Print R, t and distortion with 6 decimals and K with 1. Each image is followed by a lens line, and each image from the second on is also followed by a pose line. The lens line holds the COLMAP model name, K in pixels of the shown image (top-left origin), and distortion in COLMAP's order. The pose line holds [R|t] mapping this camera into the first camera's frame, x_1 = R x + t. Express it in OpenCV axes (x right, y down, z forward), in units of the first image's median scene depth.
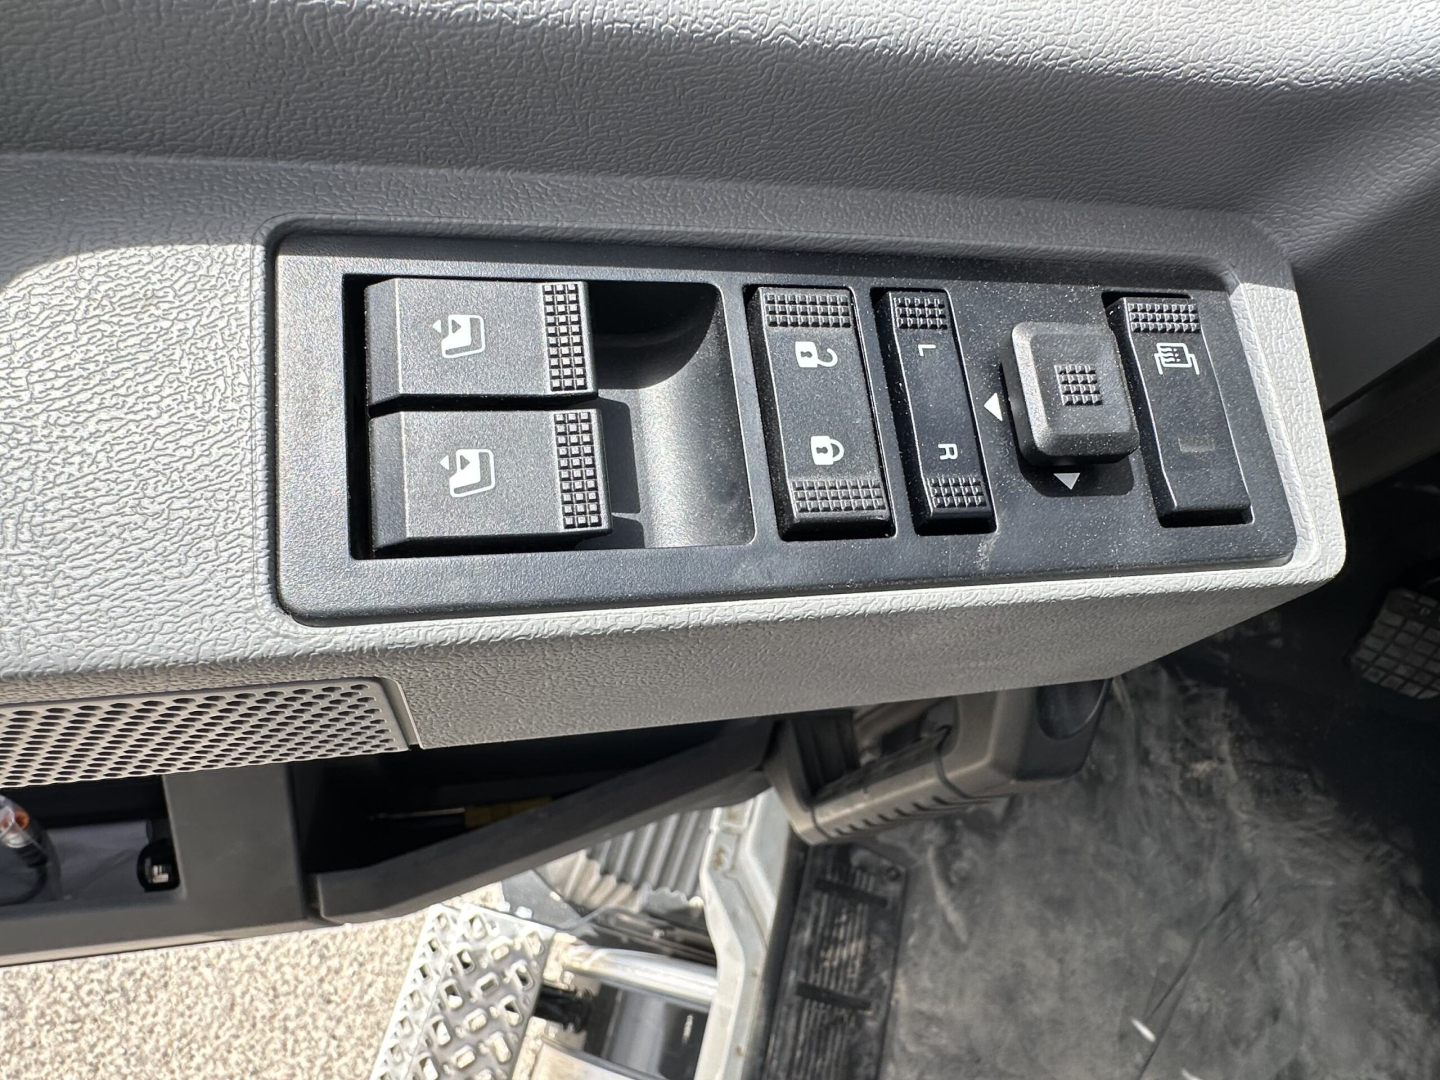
lens RADIAL K [[900.1, 0, 720.0], [0, 900.1, 540.0], [0, 0, 1]] dist [-0.002651, -0.000903]
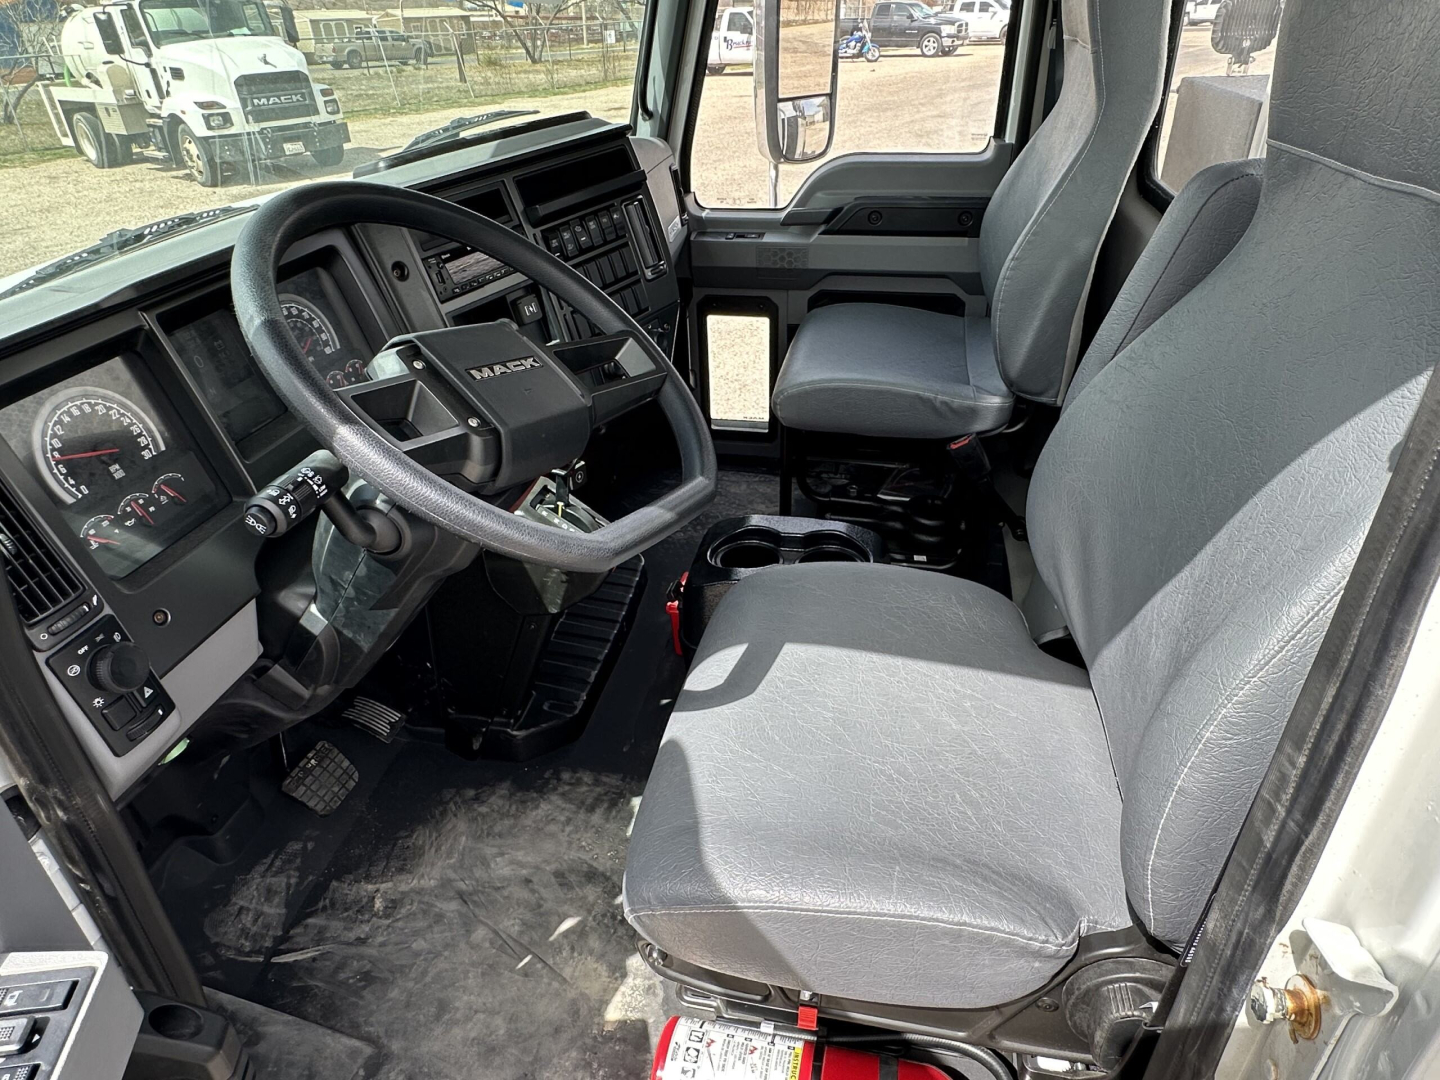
lens RADIAL K [[895.3, 0, 738.9], [0, 895.3, 521.2], [0, 0, 1]] dist [0.016232, 0.000688]
pose [[-0.053141, -0.693751, 0.718252, -0.180969], [0.910413, 0.261856, 0.320282, 0.153750], [-0.410274, 0.670926, 0.617684, -0.734452]]
